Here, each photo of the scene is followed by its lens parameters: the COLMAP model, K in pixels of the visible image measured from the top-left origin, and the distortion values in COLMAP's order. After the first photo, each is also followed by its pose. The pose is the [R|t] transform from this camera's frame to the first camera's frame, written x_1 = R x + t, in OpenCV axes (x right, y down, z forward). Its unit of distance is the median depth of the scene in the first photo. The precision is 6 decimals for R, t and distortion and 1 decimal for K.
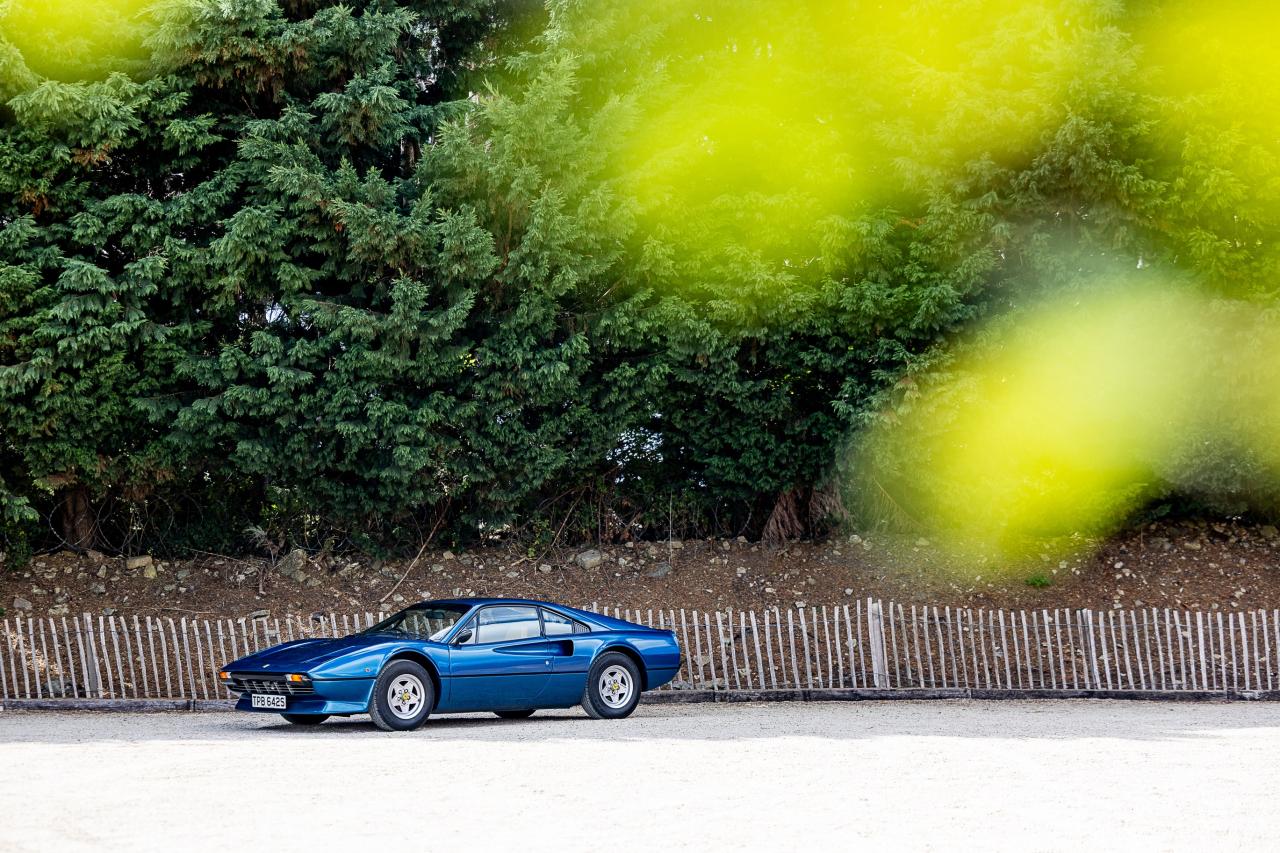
lens RADIAL K [[4027.2, 0, 640.0], [0, 4027.2, 426.5], [0, 0, 1]] dist [-0.006695, -0.694661]
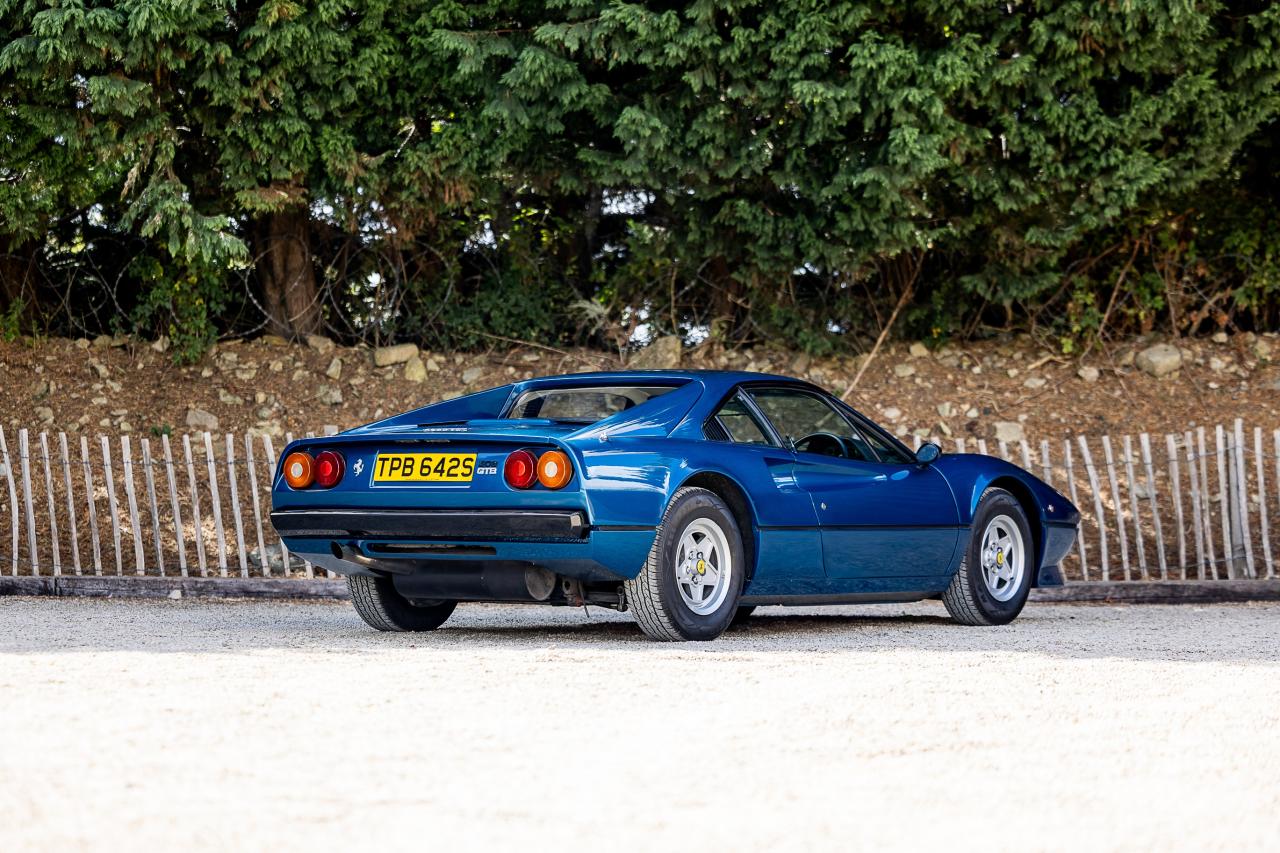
lens RADIAL K [[3807.6, 0, 639.4], [0, 3807.6, 394.0], [0, 0, 1]] dist [0.059713, -1.464647]
pose [[0.999911, 0.013183, 0.002064, -0.095431], [-0.013191, 0.999905, 0.003882, 0.039146], [-0.002012, -0.003909, 0.999990, 0.469383]]
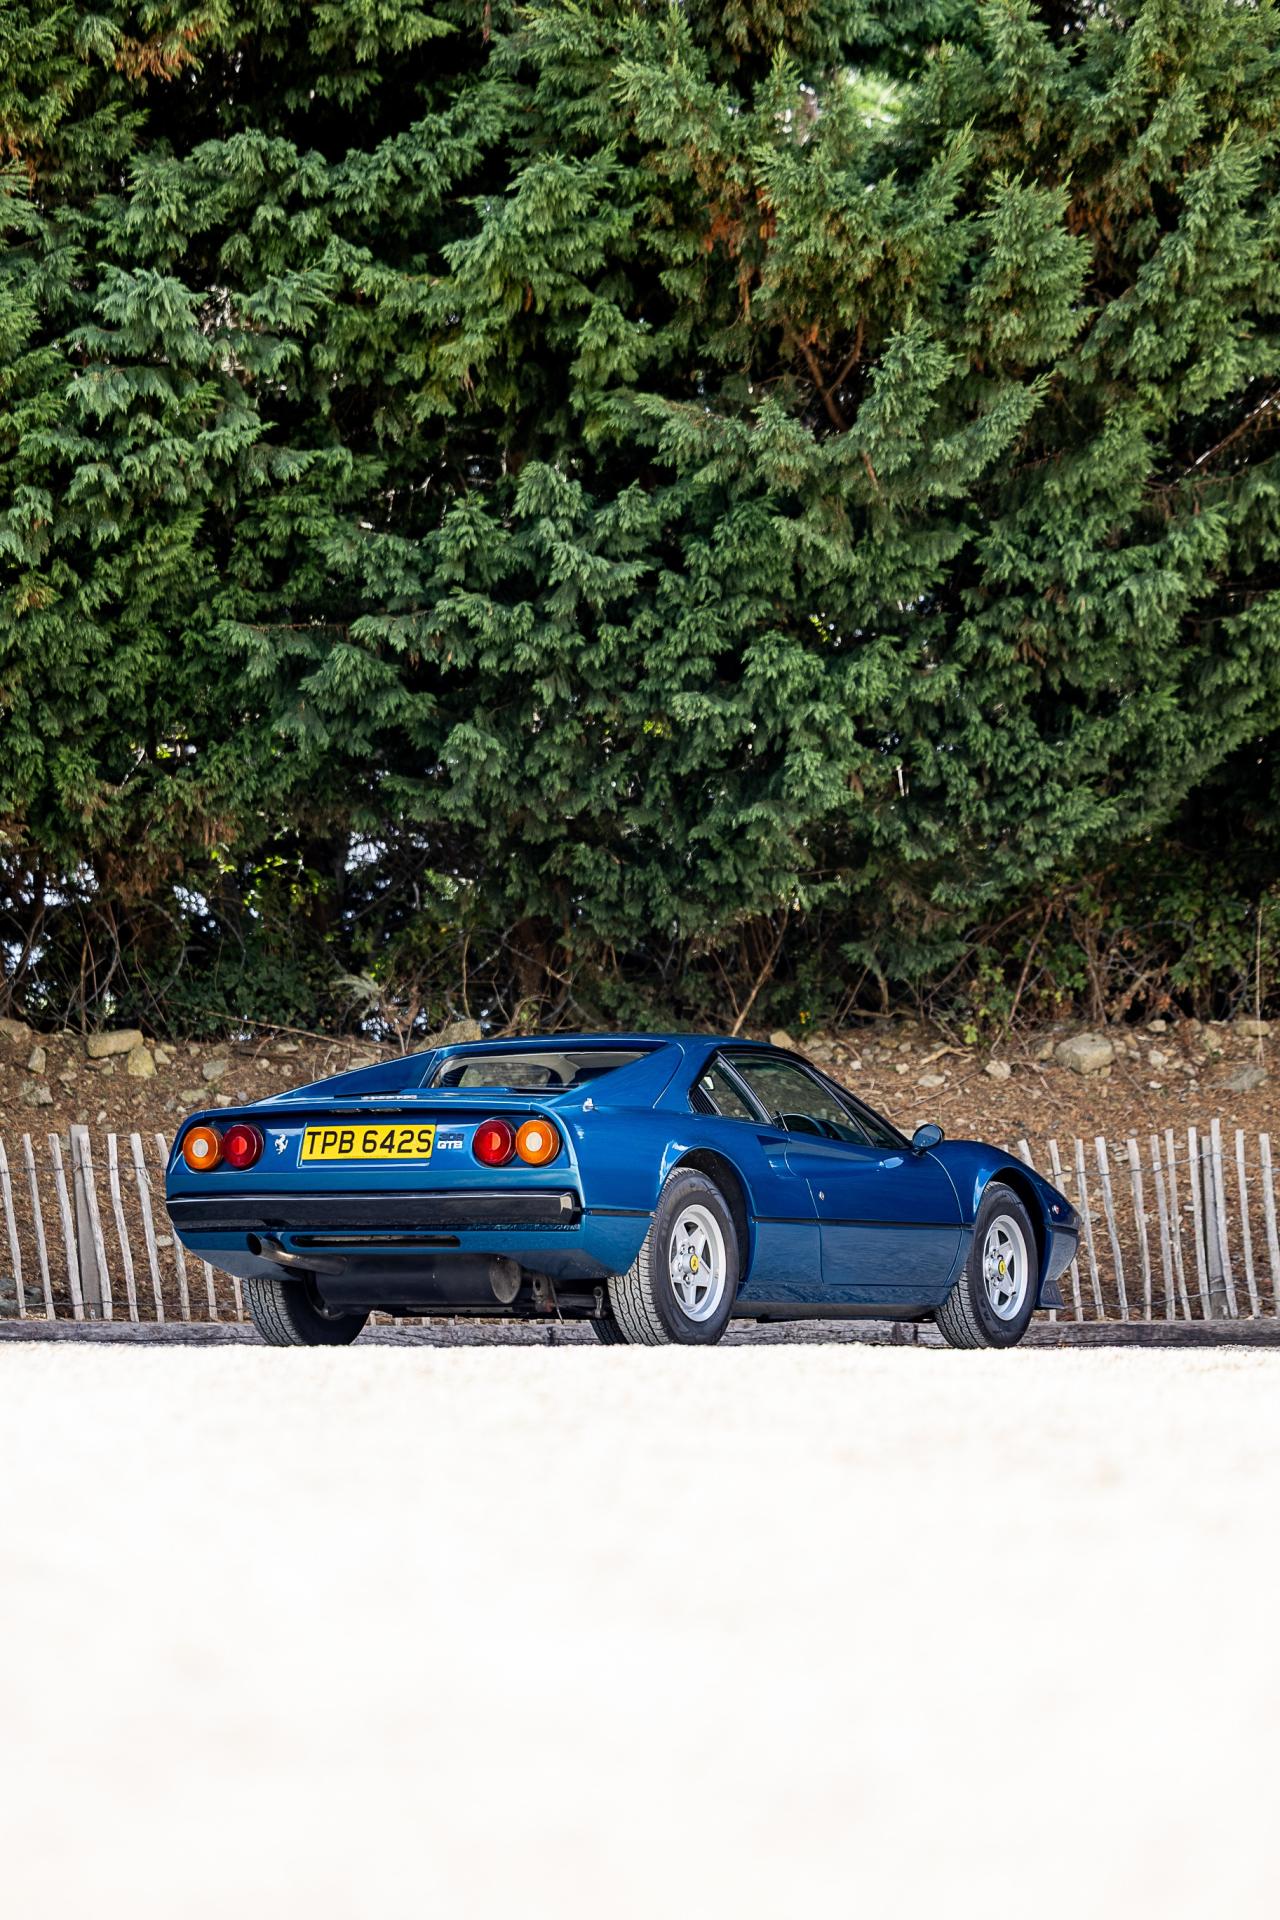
lens RADIAL K [[5425.8, 0, 595.1], [0, 5425.8, 896.3], [0, 0, 1]] dist [0.096950, 0.322724]
pose [[0.994588, 0.019768, 0.102002, -0.141680], [-0.014865, 0.998707, -0.048605, 0.049144], [-0.102831, 0.046826, 0.993596, 0.404077]]
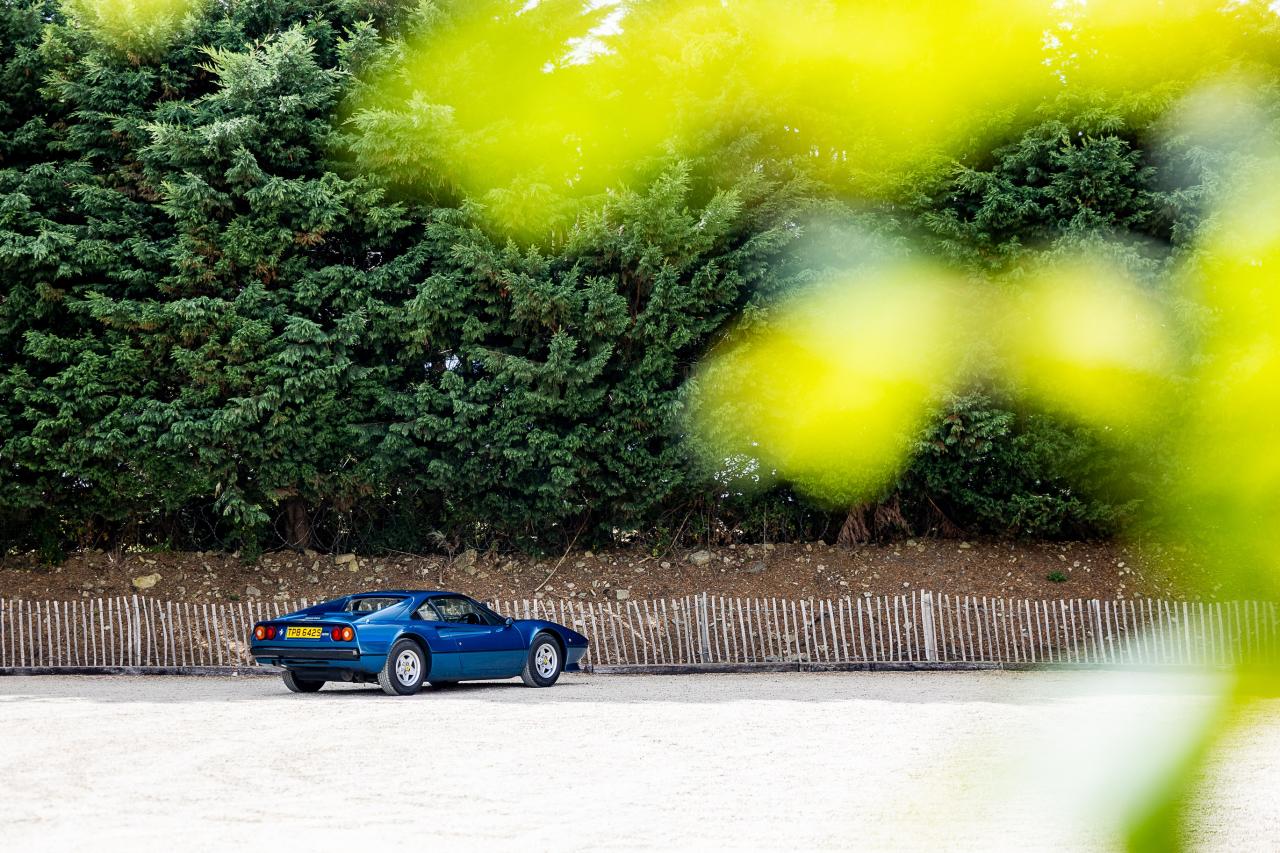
lens RADIAL K [[3200.8, 0, 640.0], [0, 3200.8, 426.5], [0, 0, 1]] dist [-0.028899, -0.910075]
pose [[0.999501, 0.003187, -0.031434, -0.000068], [-0.003458, 0.999957, -0.008551, 0.000400], [0.031406, 0.008656, 0.999469, -0.003948]]
